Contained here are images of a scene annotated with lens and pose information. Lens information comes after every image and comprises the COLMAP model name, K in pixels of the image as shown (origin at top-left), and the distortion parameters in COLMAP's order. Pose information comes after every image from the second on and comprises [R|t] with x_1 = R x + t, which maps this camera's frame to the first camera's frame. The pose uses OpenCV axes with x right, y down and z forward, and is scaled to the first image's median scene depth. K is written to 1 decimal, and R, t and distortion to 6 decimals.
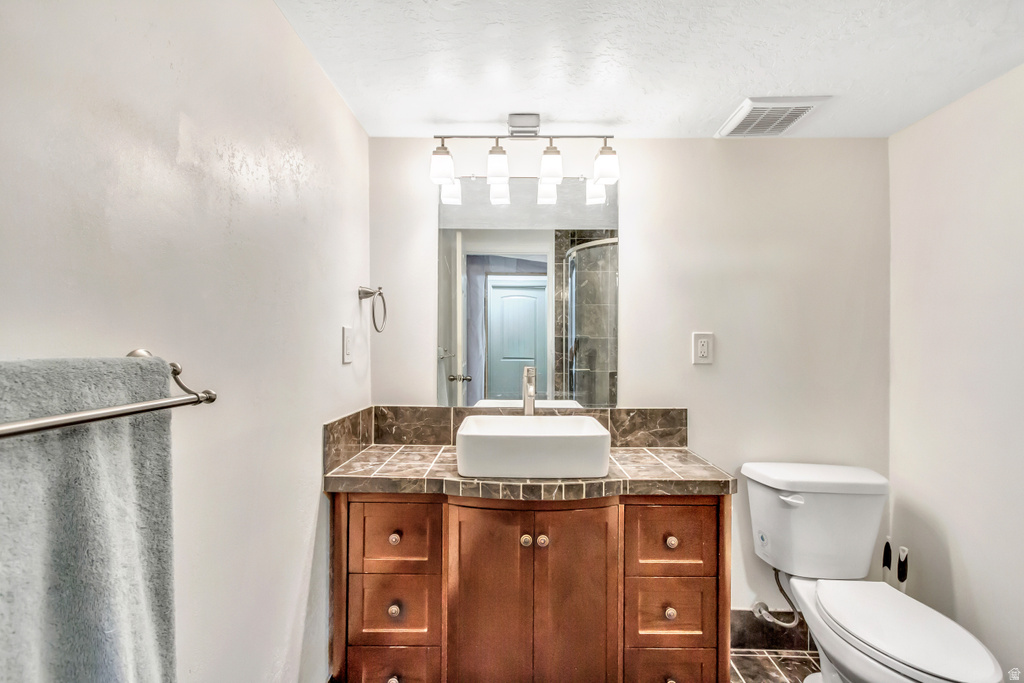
lens RADIAL K [[468.5, 0, 512.6], [0, 468.5, 347.1], [0, 0, 1]] dist [0.010336, -0.004362]
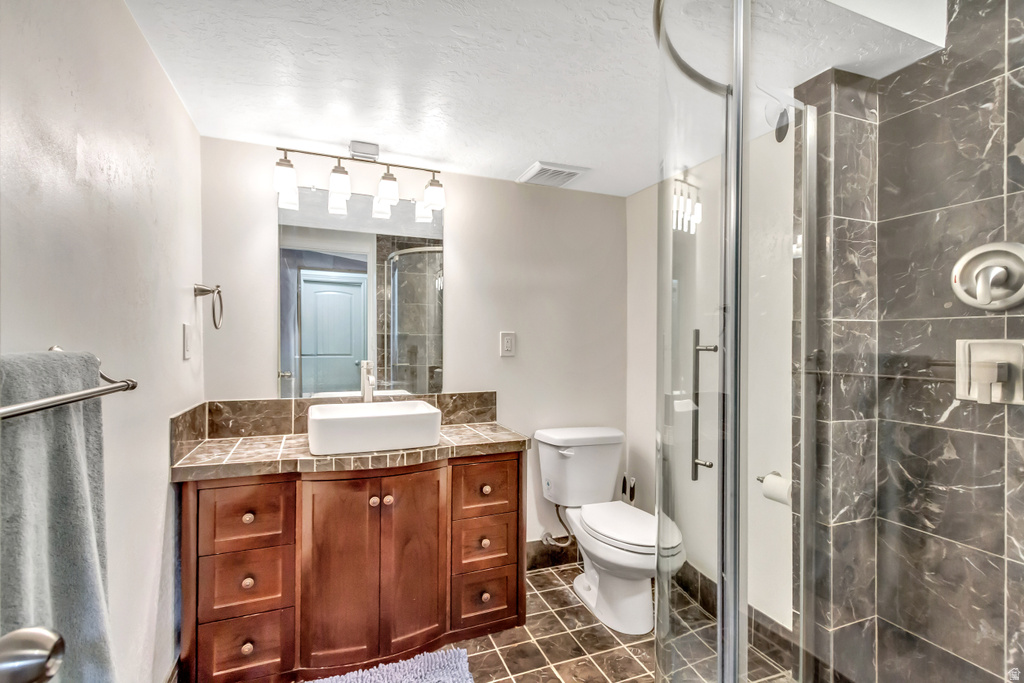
lens RADIAL K [[468.5, 0, 512.6], [0, 468.5, 347.1], [0, 0, 1]] dist [0.010336, -0.004362]
pose [[0.921397, -0.004337, 0.388597, -0.090037], [0.001199, 0.999965, 0.008317, 0.000123], [-0.388620, -0.007197, 0.921370, -0.210135]]
